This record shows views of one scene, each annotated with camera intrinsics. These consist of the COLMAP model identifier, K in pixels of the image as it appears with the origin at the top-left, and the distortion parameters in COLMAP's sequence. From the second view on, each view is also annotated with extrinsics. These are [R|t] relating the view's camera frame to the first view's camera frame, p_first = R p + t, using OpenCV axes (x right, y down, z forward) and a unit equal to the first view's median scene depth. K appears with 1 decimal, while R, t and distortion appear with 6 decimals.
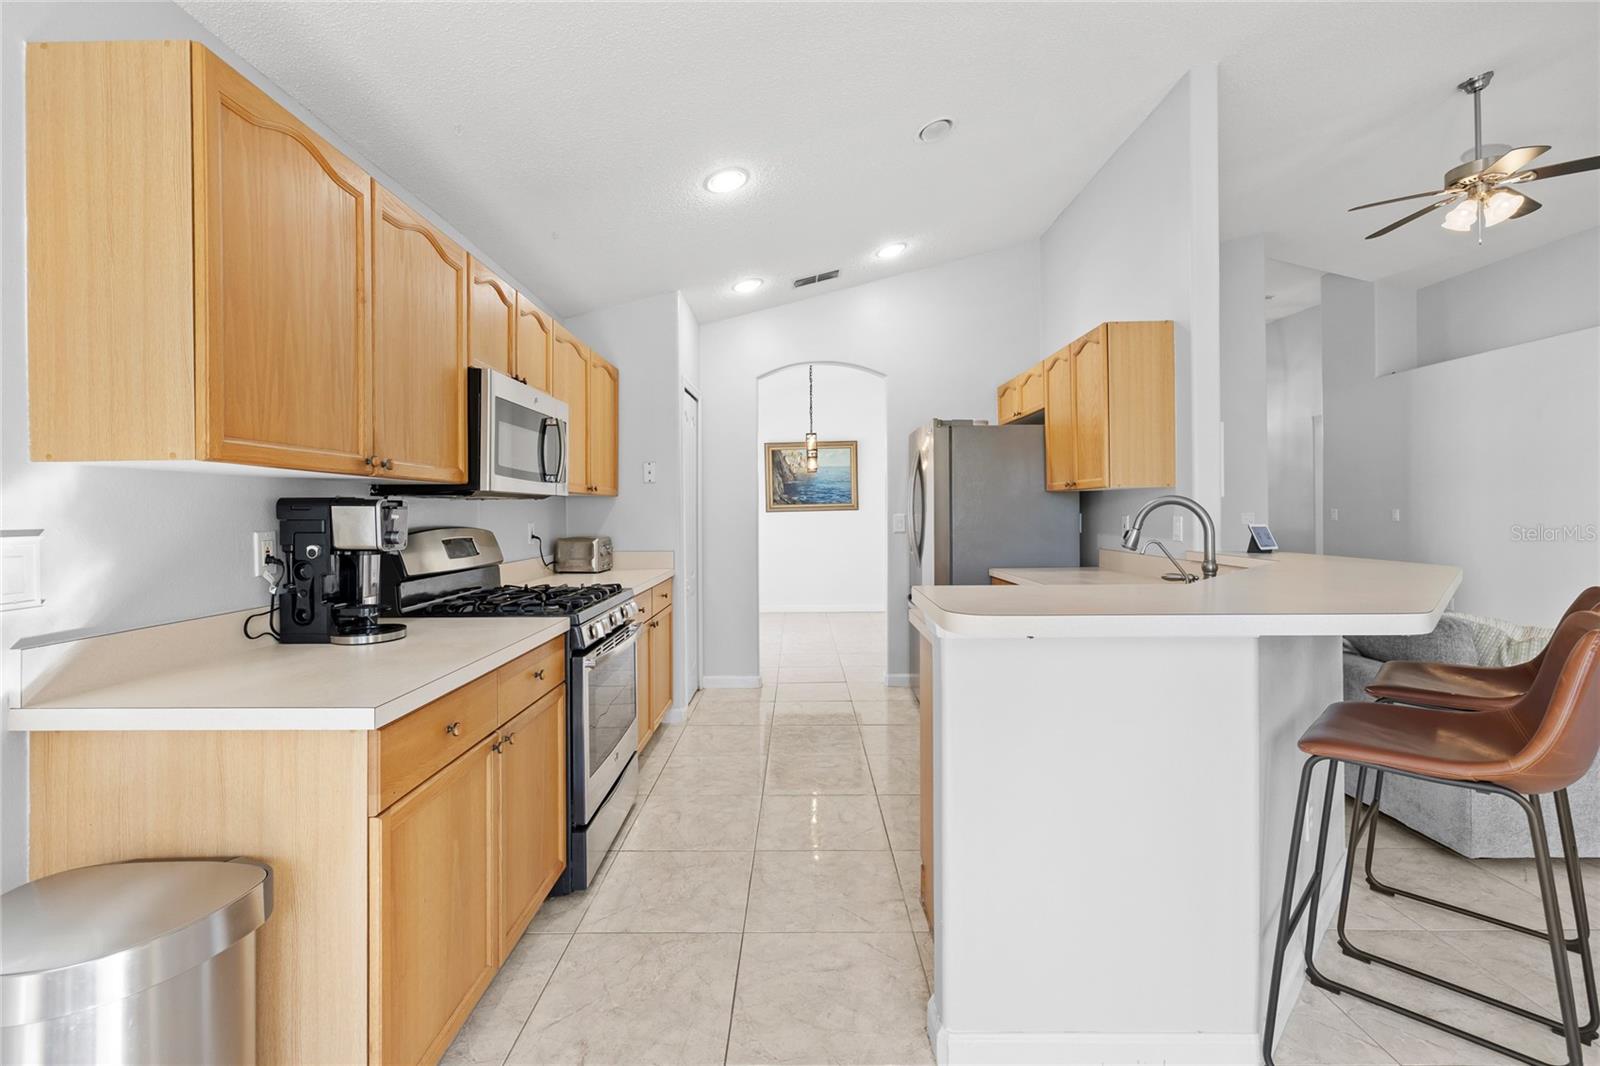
lens RADIAL K [[685.7, 0, 800.7], [0, 685.7, 519.8], [0, 0, 1]] dist [0.000728, -0.000272]
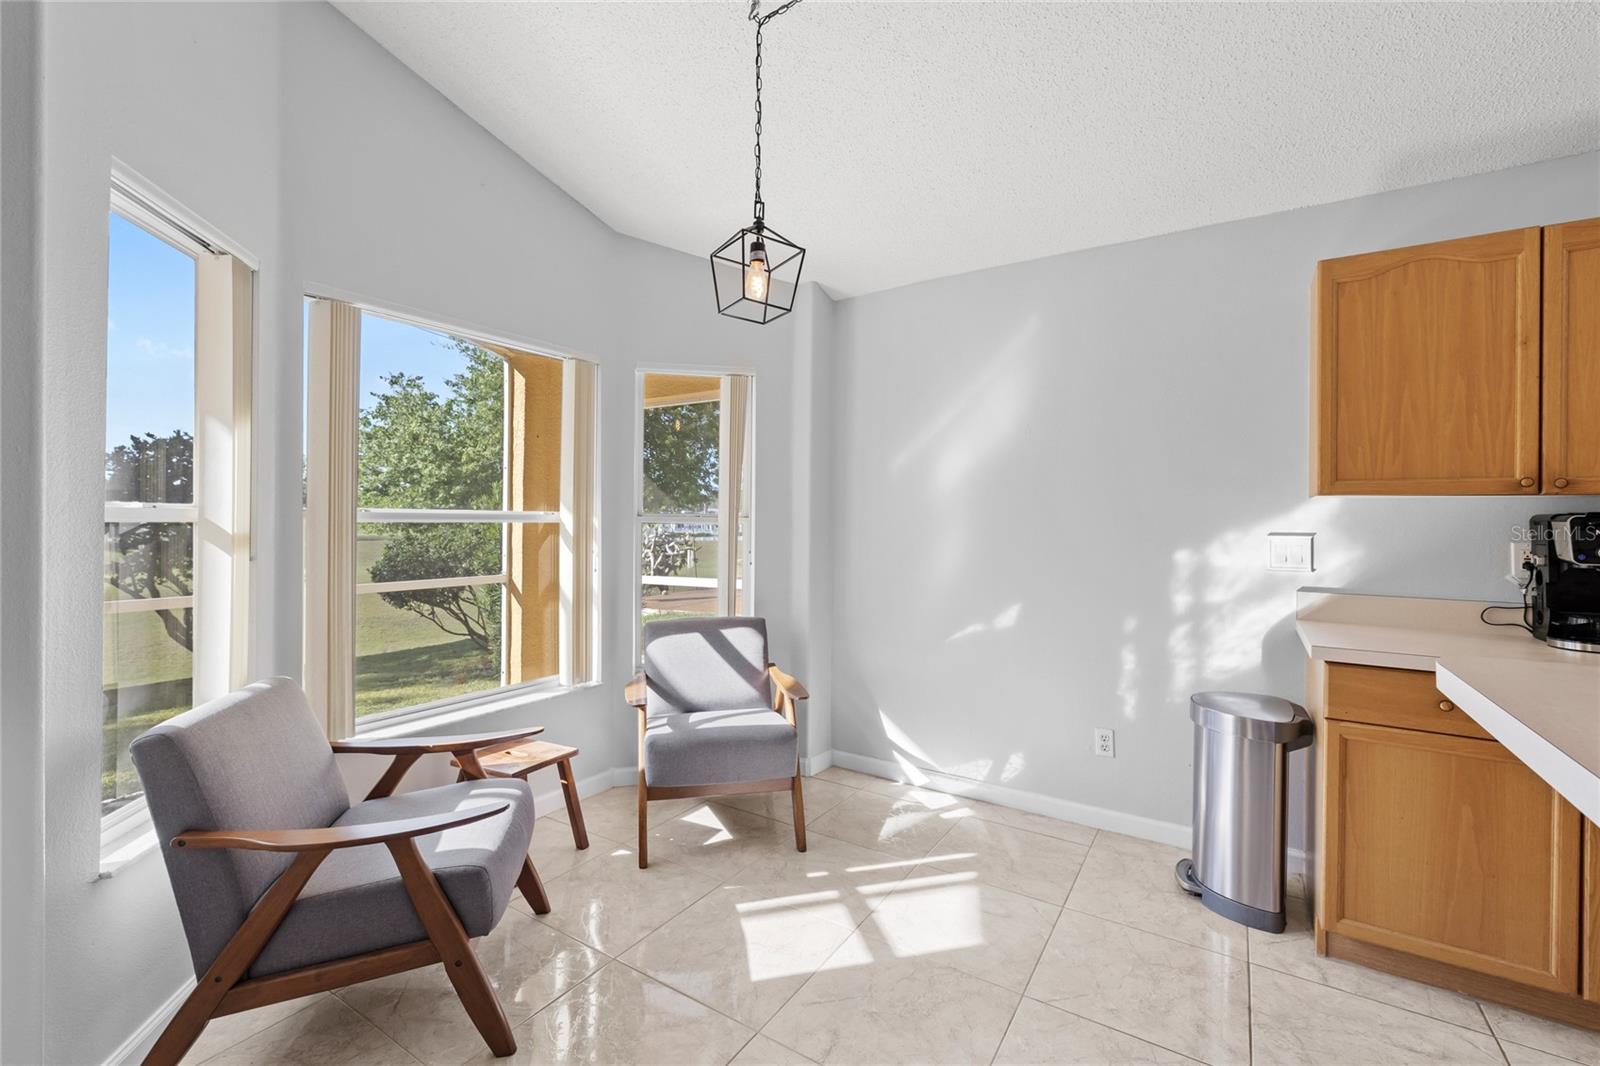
lens RADIAL K [[685.7, 0, 788.3], [0, 685.7, 523.1], [0, 0, 1]] dist [0.000728, -0.000272]
pose [[-0.533951, 0.005763, -0.845496, 0.216738], [-0.017614, 0.999684, 0.017937, -0.003477], [0.845332, 0.024470, -0.533681, 0.125076]]
